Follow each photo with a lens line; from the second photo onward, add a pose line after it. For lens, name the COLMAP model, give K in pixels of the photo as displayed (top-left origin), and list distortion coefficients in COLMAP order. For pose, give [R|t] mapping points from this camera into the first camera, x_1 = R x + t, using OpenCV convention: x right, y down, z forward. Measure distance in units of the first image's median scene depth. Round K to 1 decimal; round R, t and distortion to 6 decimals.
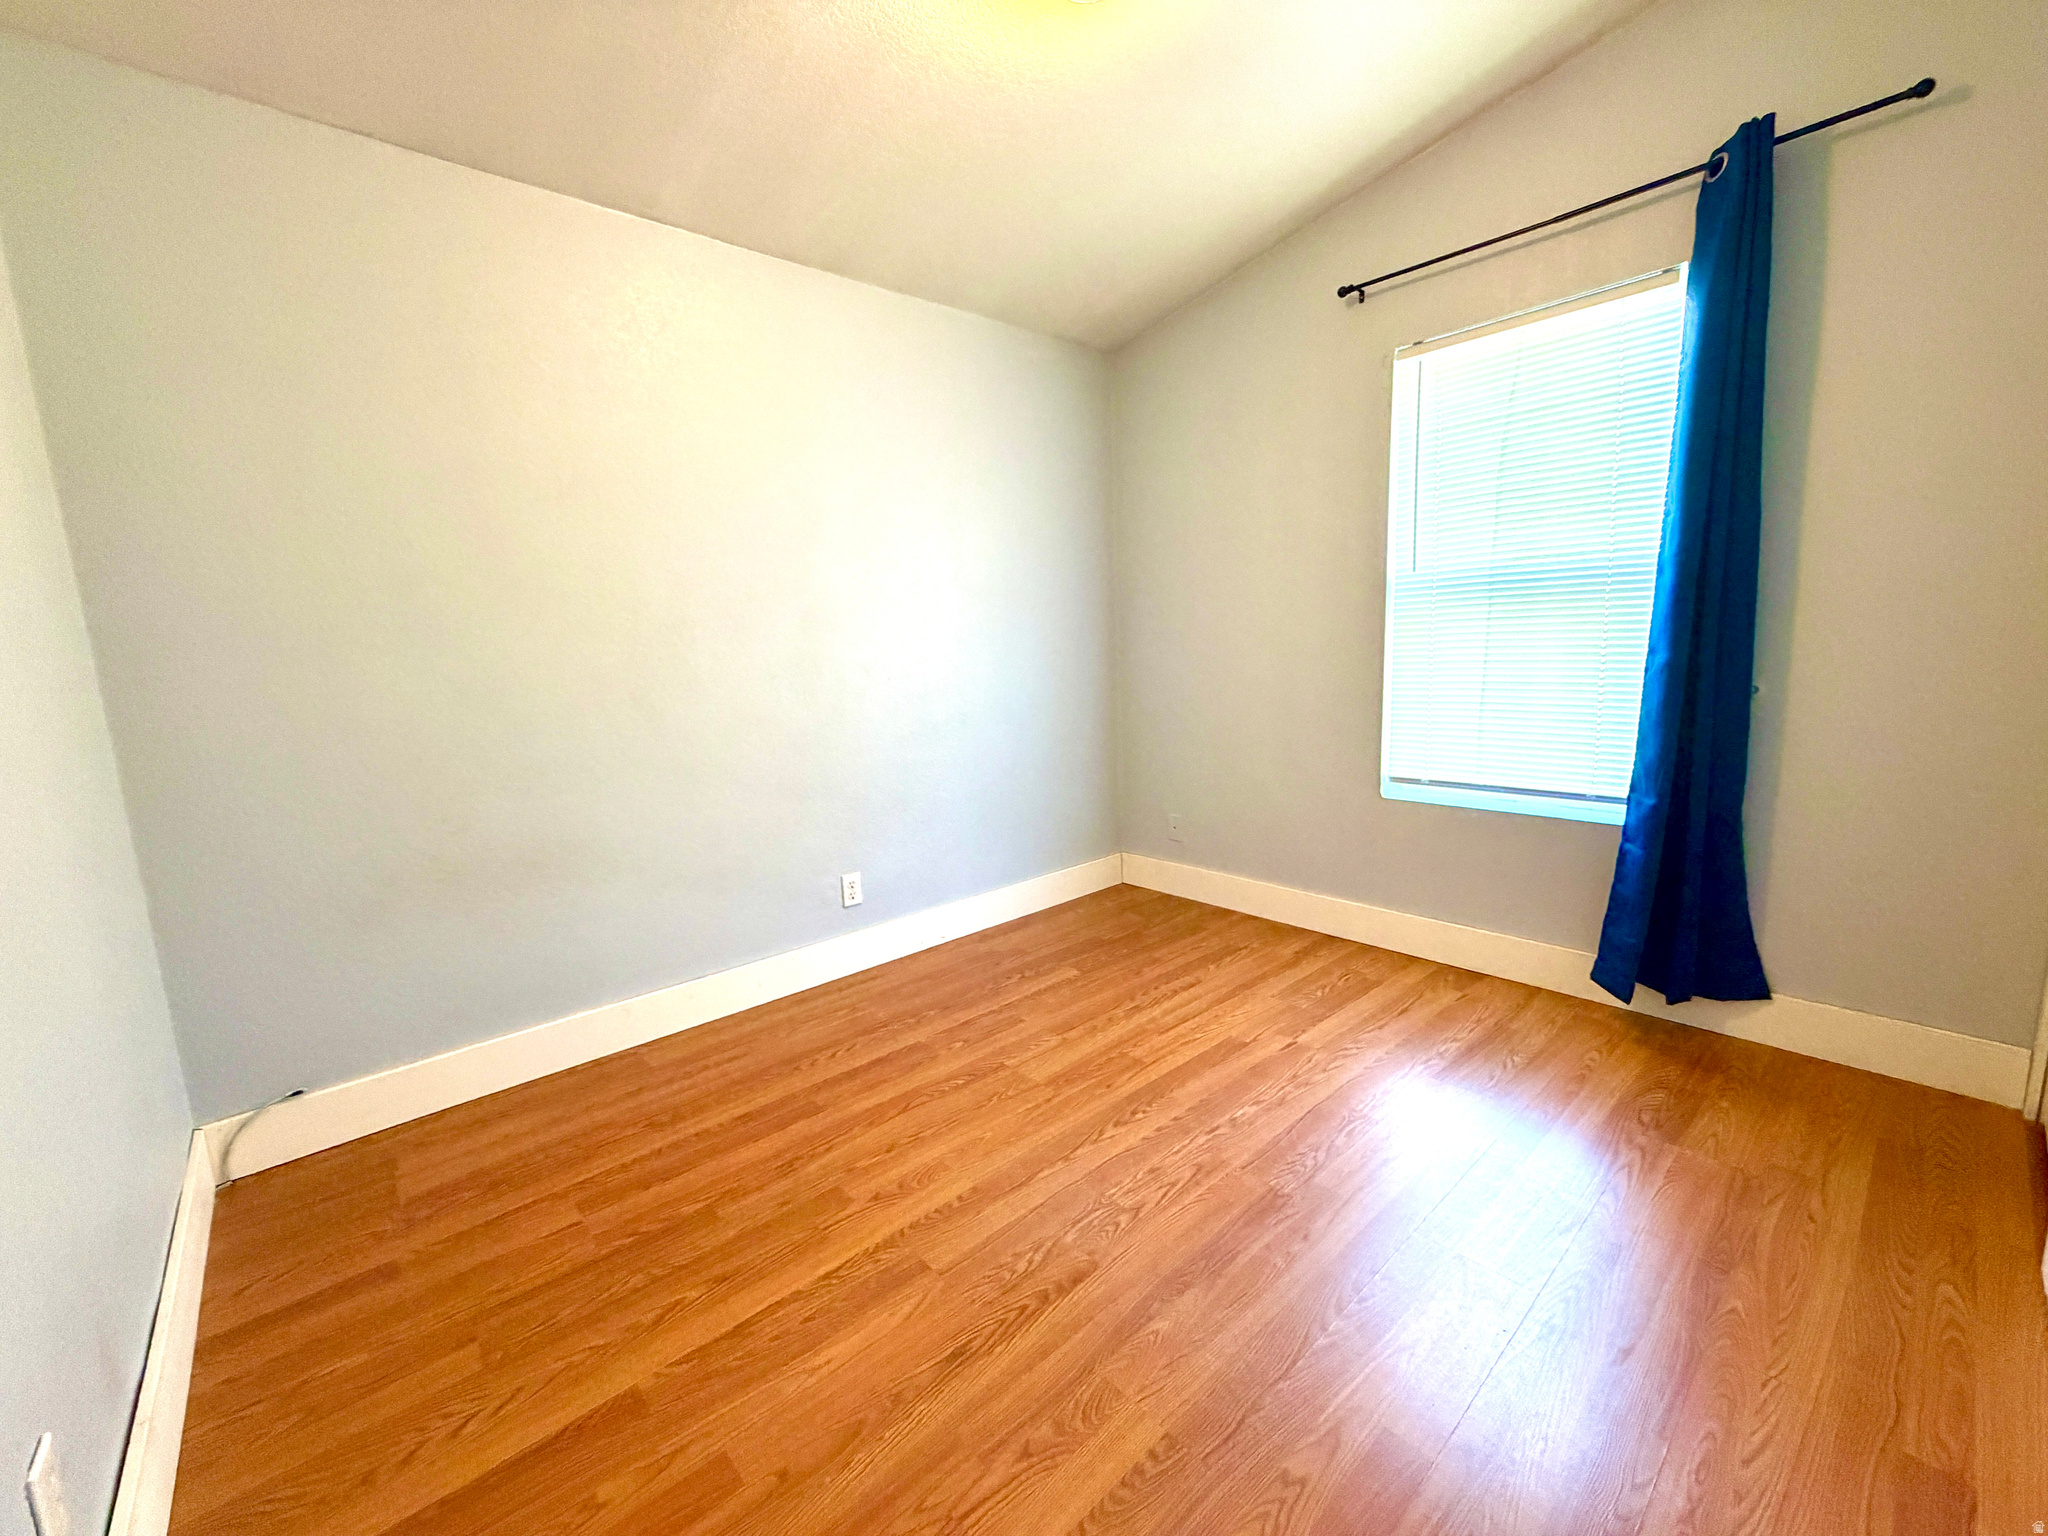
lens RADIAL K [[807.0, 0, 1024.0], [0, 807.0, 768.0], [0, 0, 1]] dist [-0.002488, -0.000089]
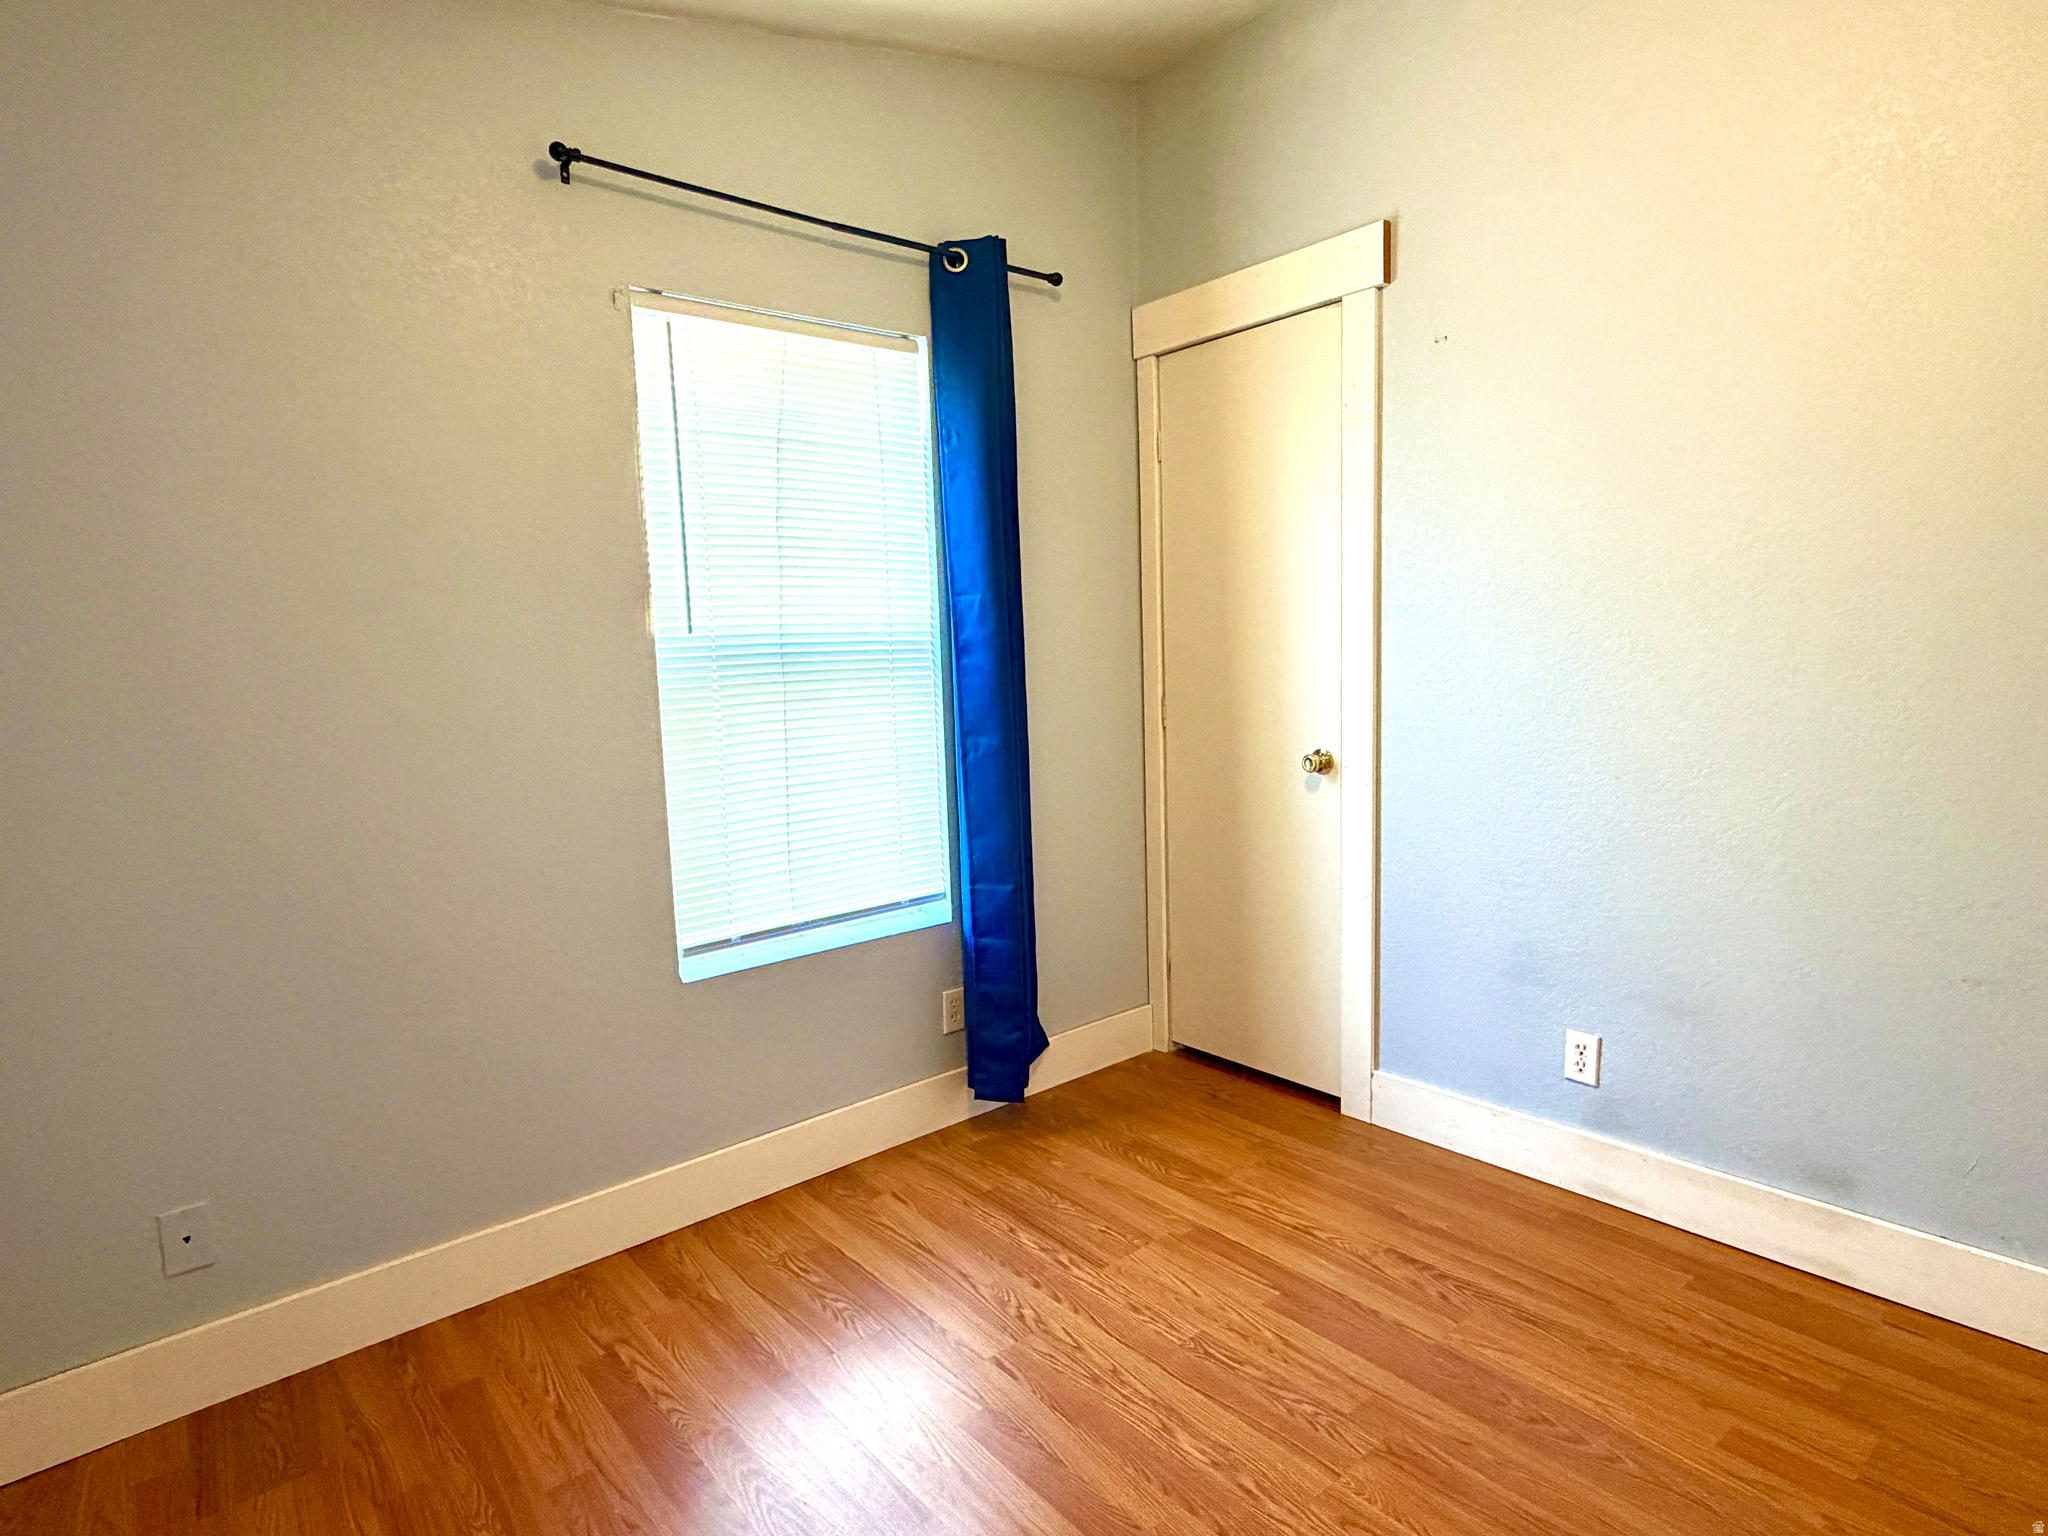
lens RADIAL K [[1116.7, 0, 1024.0], [0, 1116.7, 768.0], [0, 0, 1]] dist [-0.000897, -0.000379]
pose [[0.029708, -0.074293, 0.996794, -0.450399], [0.185556, 0.980310, 0.067534, -0.153748], [-0.982184, 0.182955, 0.042908, 0.750912]]
